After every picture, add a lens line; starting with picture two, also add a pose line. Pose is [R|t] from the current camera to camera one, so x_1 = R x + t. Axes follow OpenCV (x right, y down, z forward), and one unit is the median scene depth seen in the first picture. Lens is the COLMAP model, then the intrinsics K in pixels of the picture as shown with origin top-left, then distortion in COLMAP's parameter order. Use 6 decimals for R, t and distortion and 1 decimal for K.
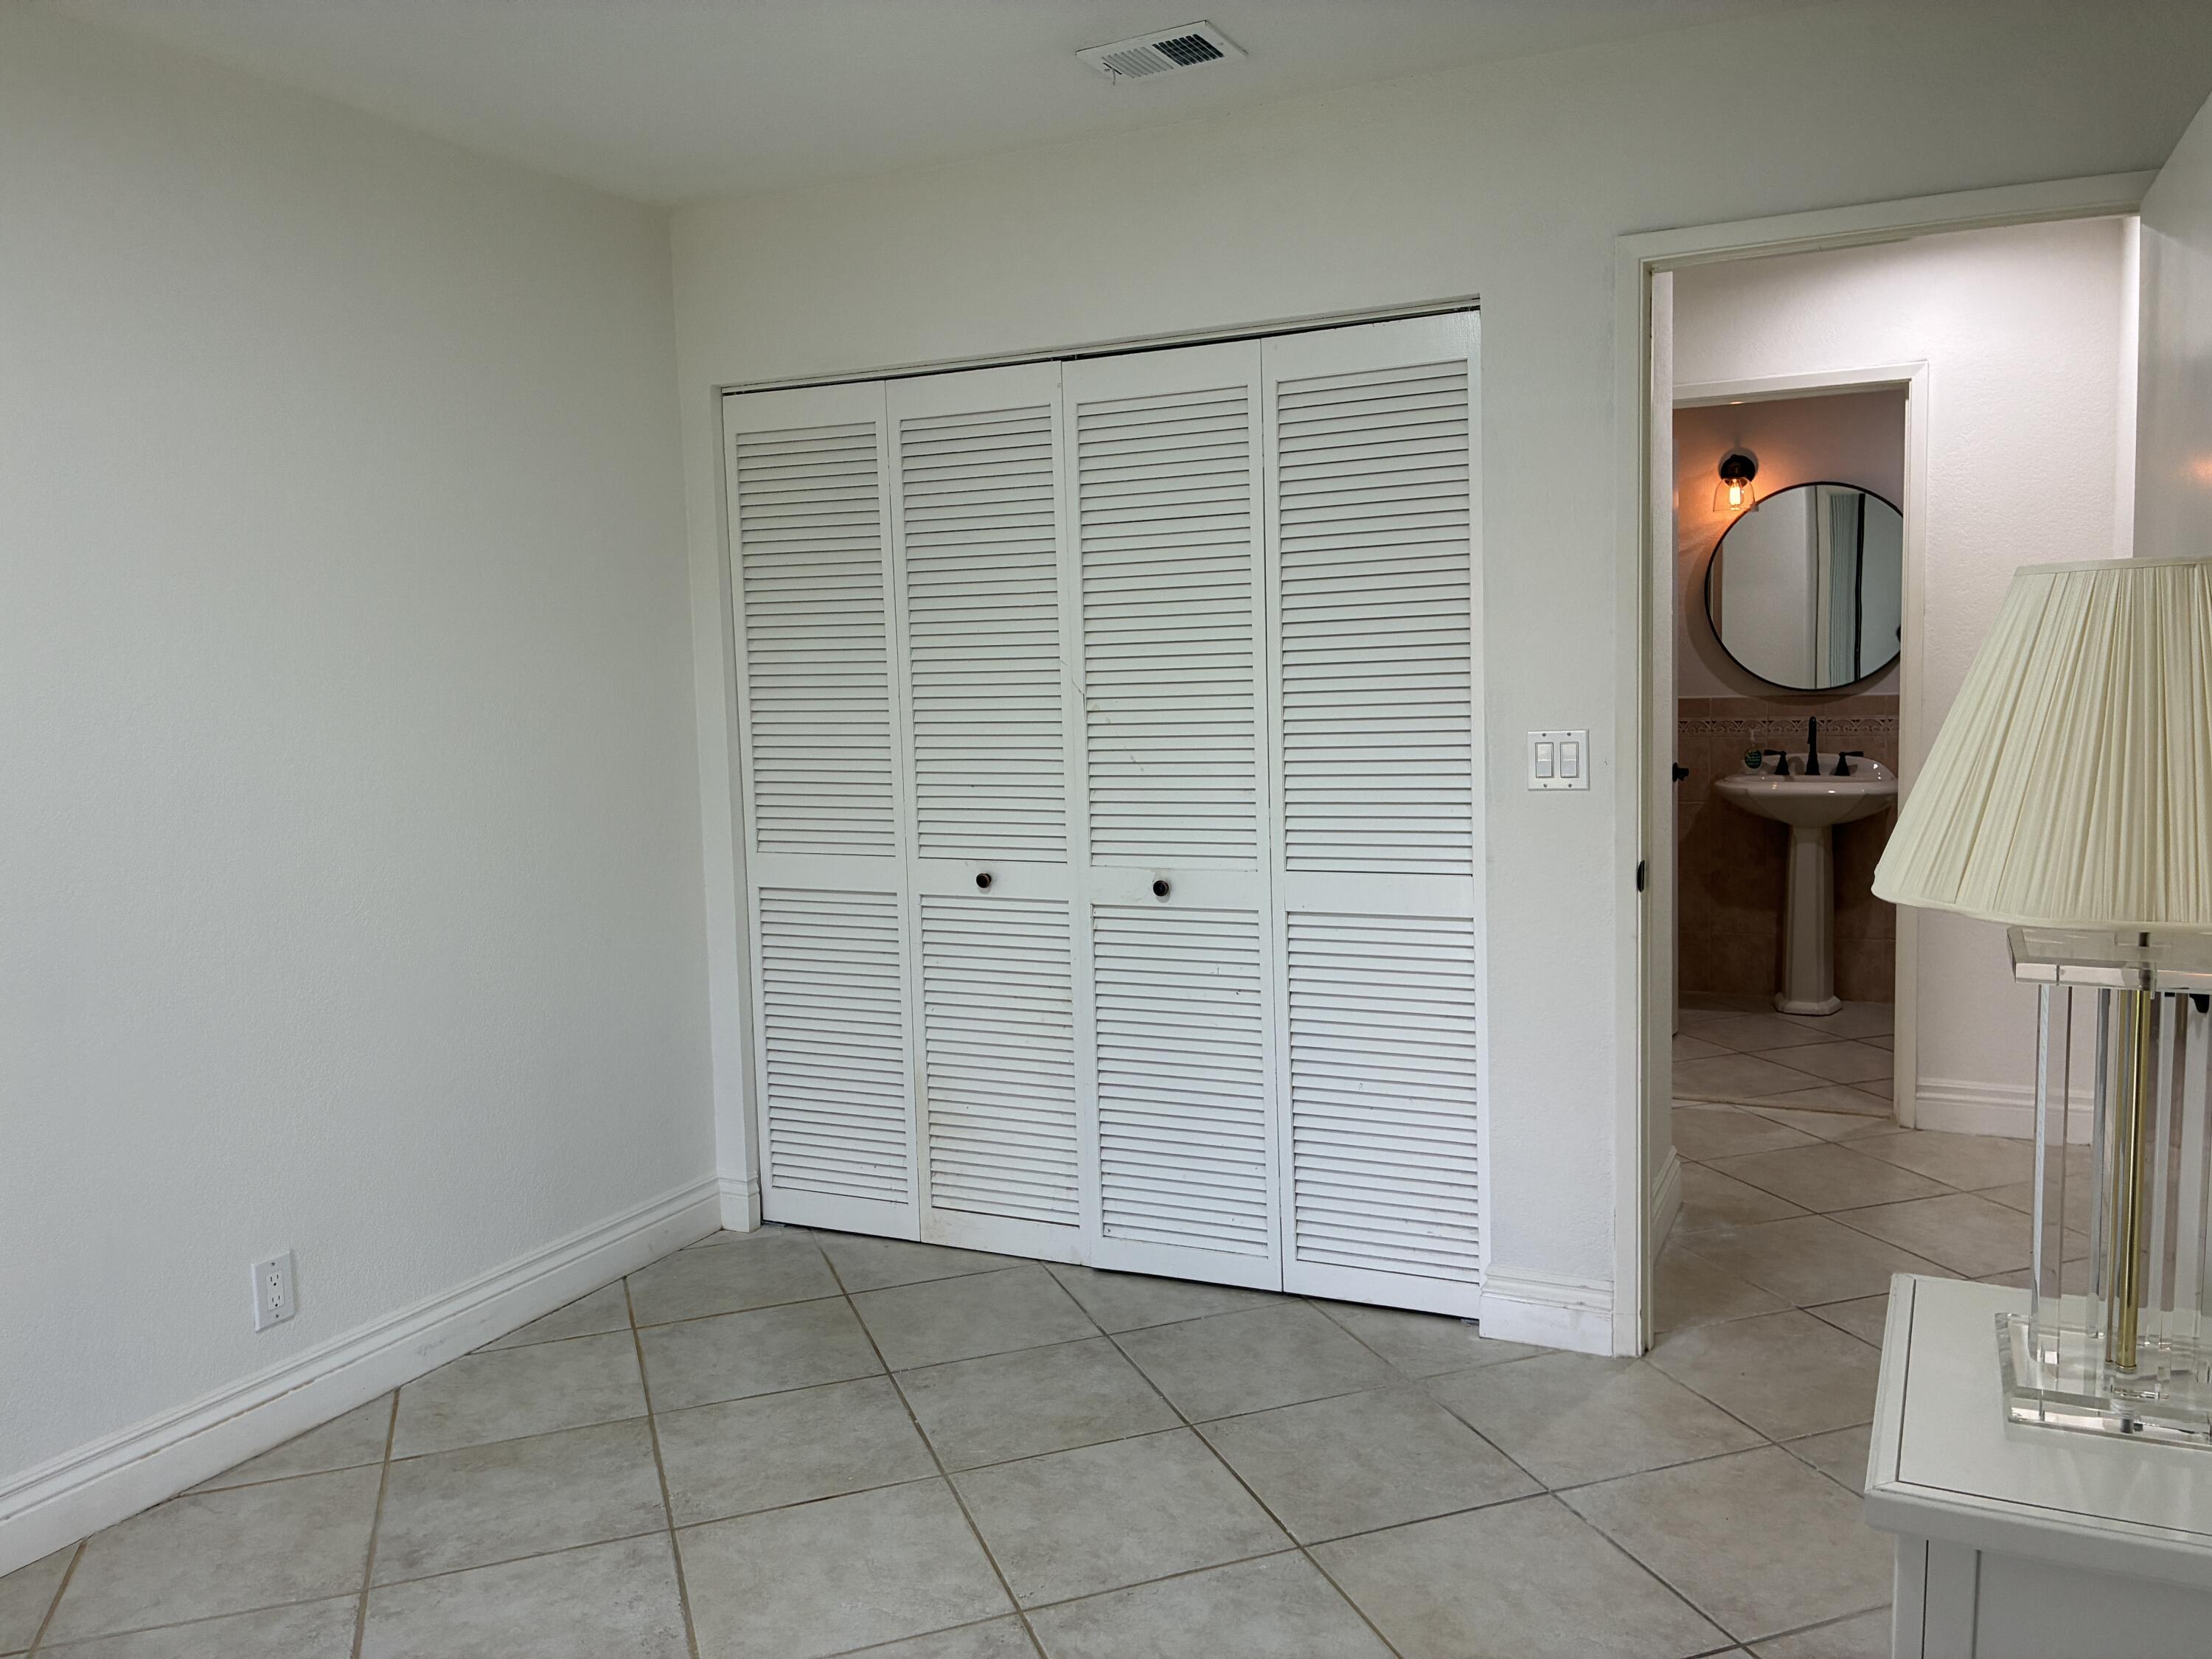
lens RADIAL K [[1677.5, 0, 1113.6], [0, 1677.5, 826.5], [0, 0, 1]] dist [0.048184, -0.062639]
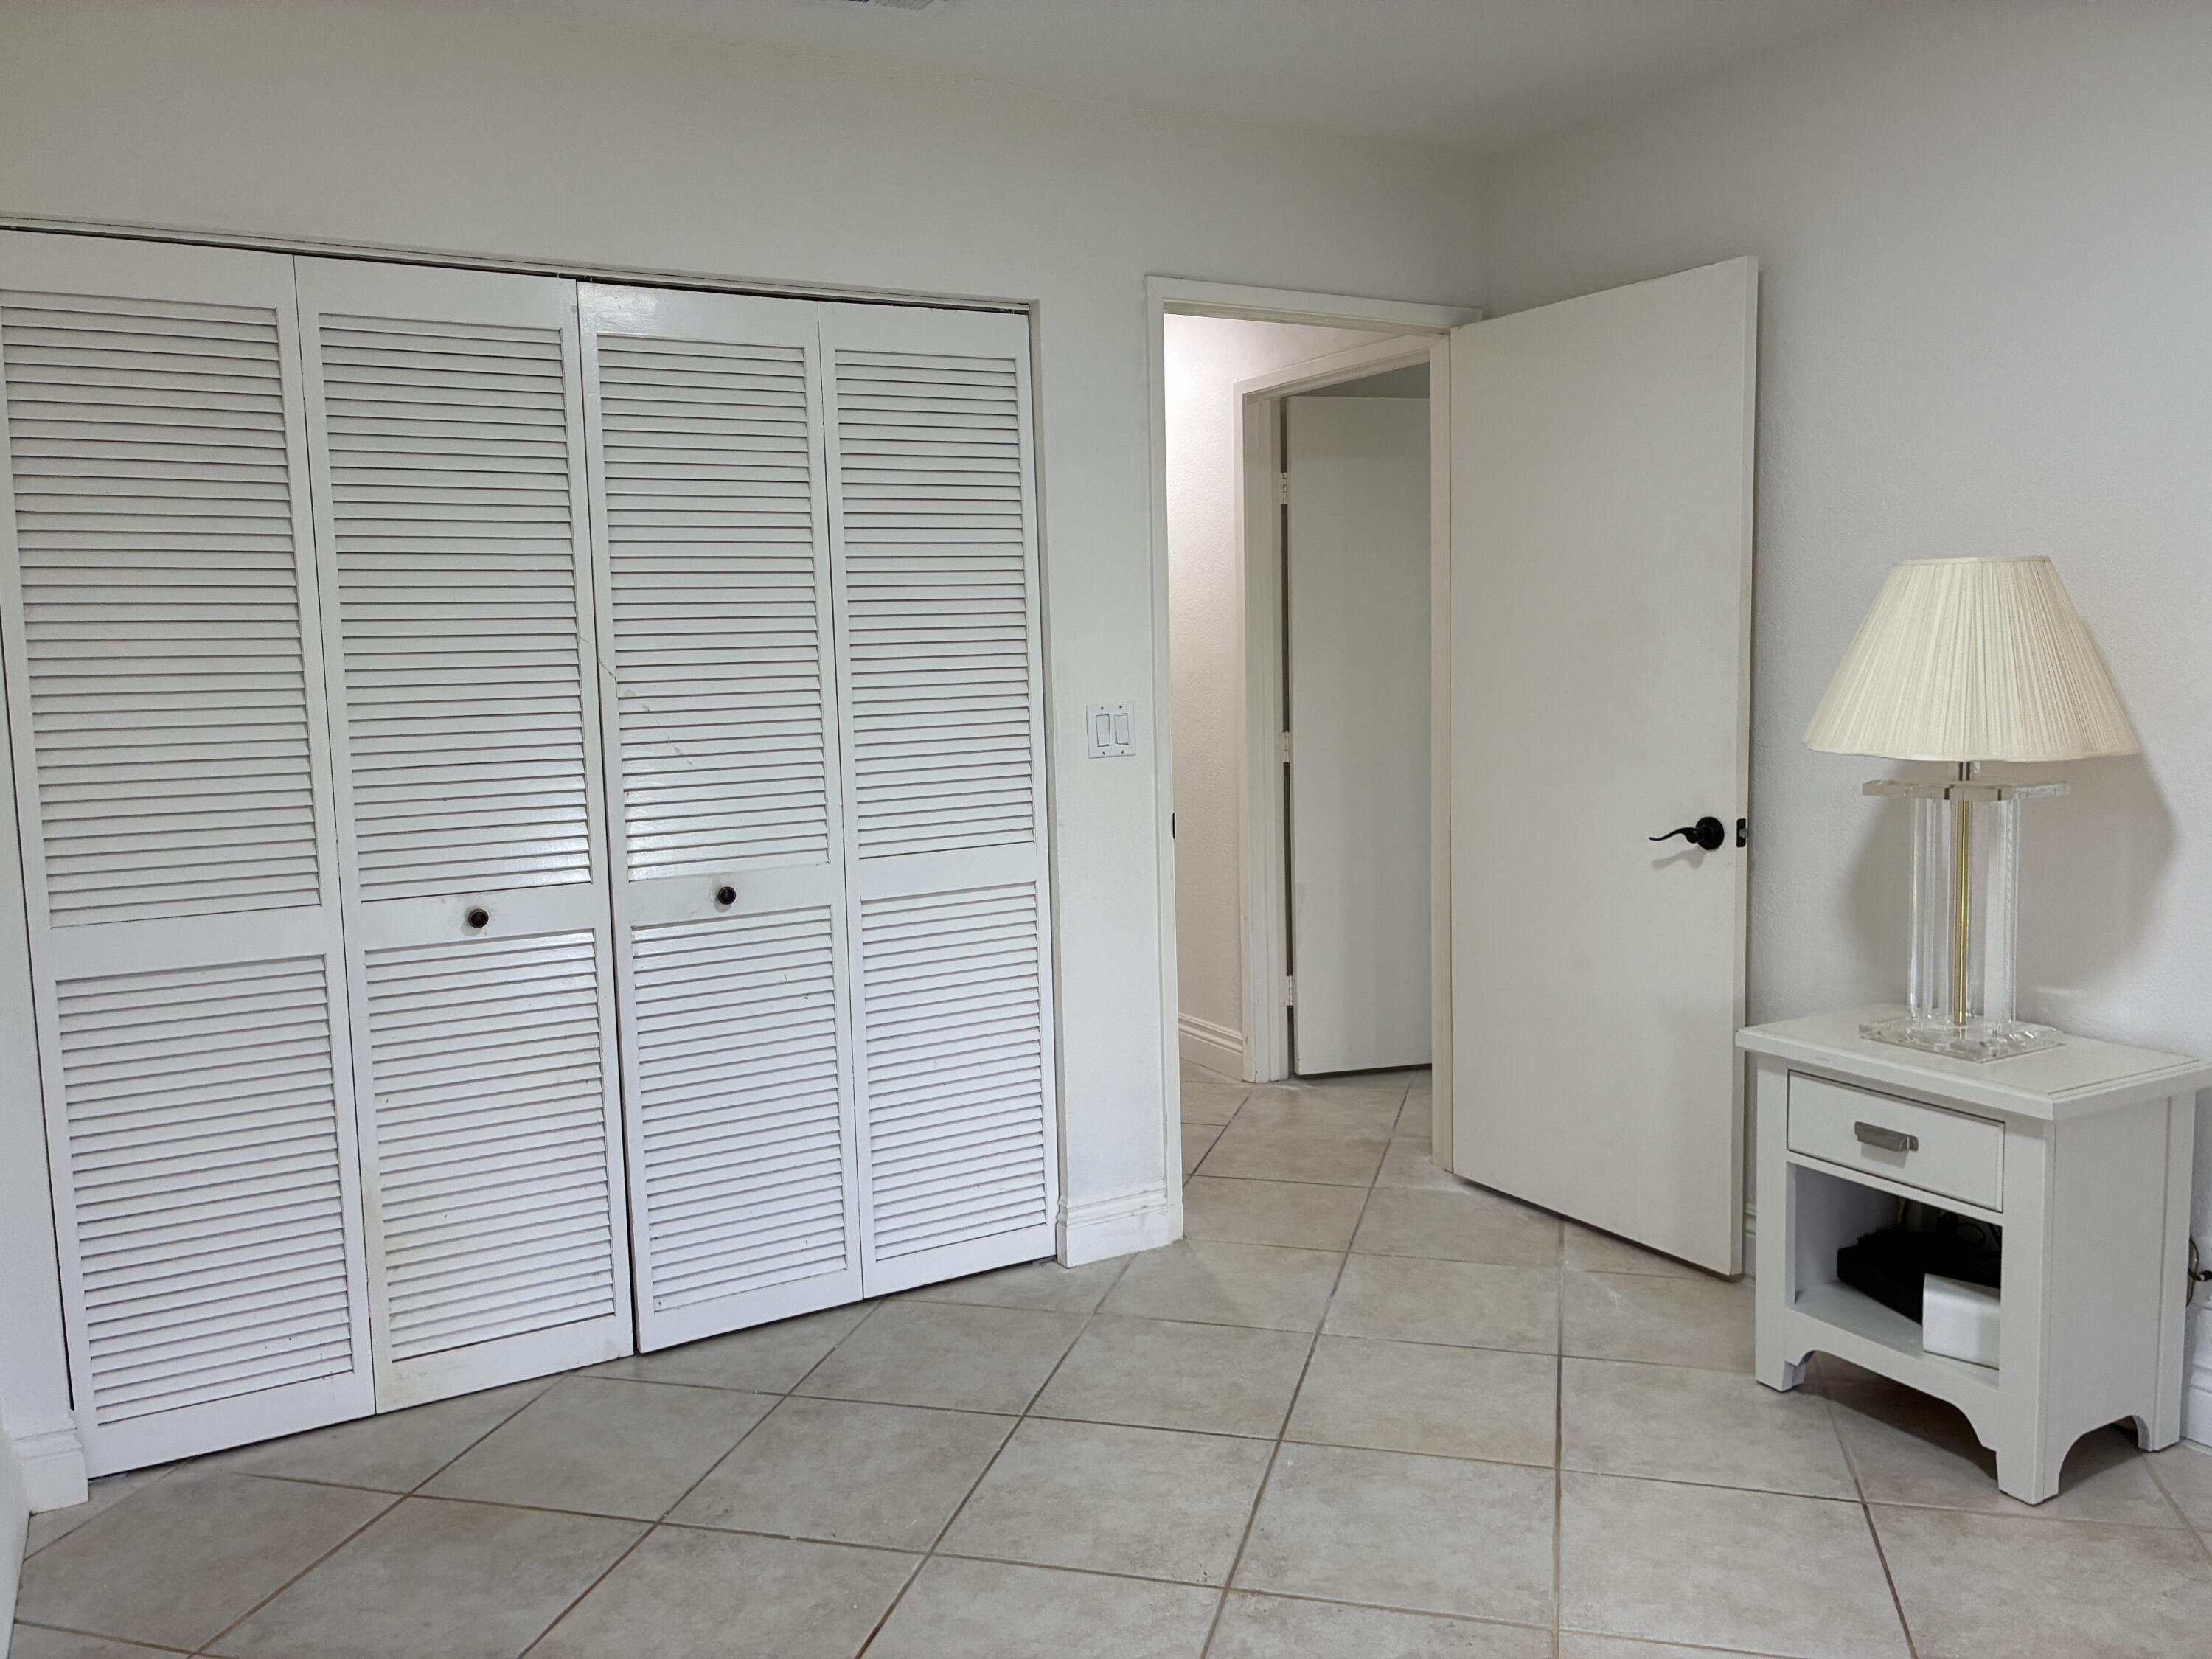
lens RADIAL K [[1677.5, 0, 1111.5], [0, 1677.5, 825.2], [0, 0, 1]] dist [0.048184, -0.062639]
pose [[0.572957, -0.073043, 0.816324, -0.607345], [0.091555, 0.995491, 0.024815, -0.003689], [-0.814455, 0.060520, 0.577061, 0.328245]]
